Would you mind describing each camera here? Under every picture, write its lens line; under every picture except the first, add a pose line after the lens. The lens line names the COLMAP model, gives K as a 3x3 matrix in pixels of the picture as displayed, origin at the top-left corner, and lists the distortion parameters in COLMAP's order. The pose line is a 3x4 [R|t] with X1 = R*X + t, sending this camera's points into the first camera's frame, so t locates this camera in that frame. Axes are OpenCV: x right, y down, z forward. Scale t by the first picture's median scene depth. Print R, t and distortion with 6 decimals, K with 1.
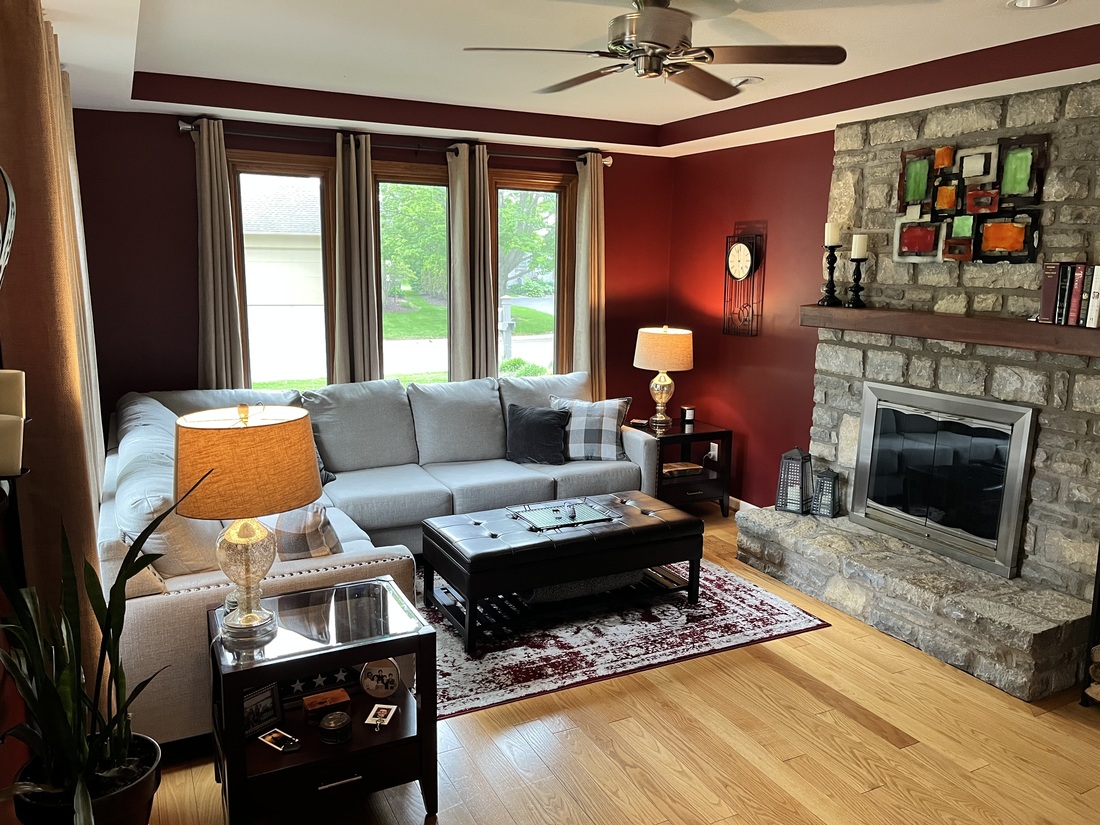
lens RADIAL K [[828.5, 0, 550.0], [0, 828.5, 412.5], [0, 0, 1]] dist [0.063253, -0.073477]
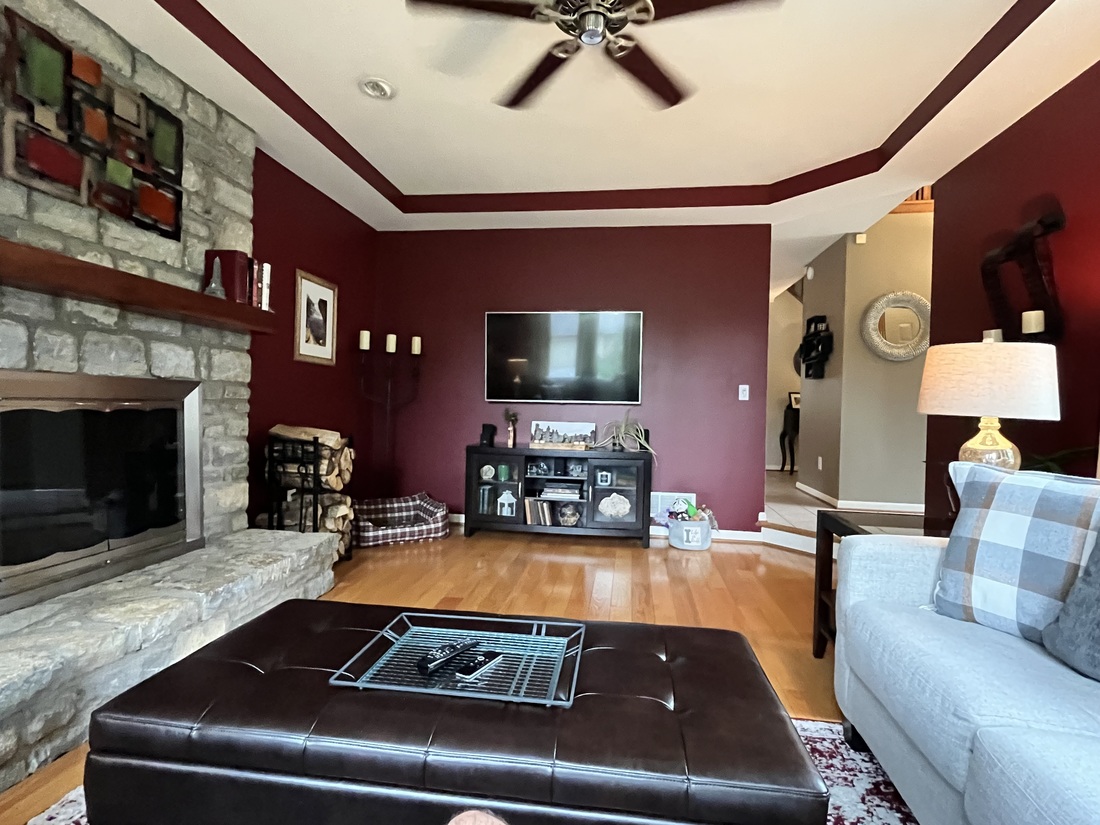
lens RADIAL K [[560.8, 0, 550.0], [0, 560.8, 412.5], [0, 0, 1]] dist [0.000907, 0.000363]
pose [[-0.818761, -0.039216, 0.572793, -0.176819], [0.070899, 0.983122, 0.168653, -0.047936], [-0.569740, 0.178697, -0.802162, 1.160960]]
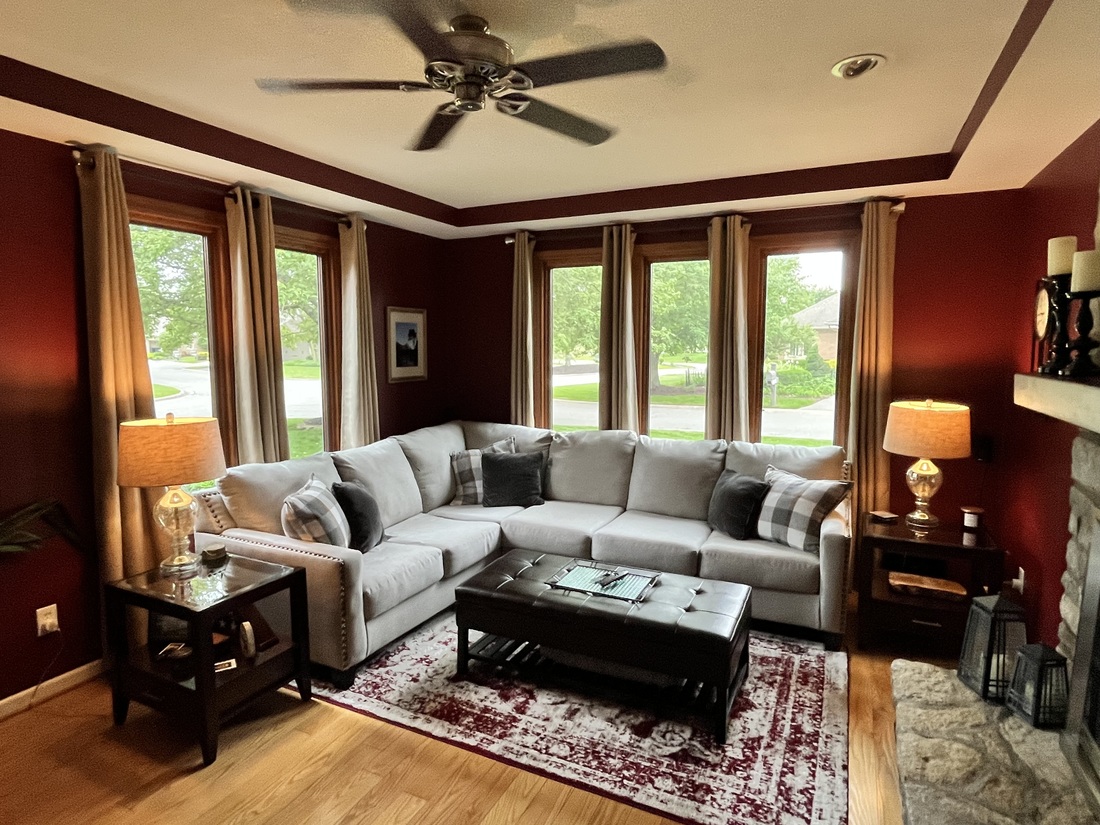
lens RADIAL K [[621.4, 0, 550.0], [0, 621.4, 412.5], [0, 0, 1]] dist [-0.003596, 0.000649]
pose [[0.606219, 0.072163, -0.792017, 0.514490], [-0.134874, 0.990778, -0.012962, -0.048879], [0.783778, 0.114680, 0.610361, 0.481496]]
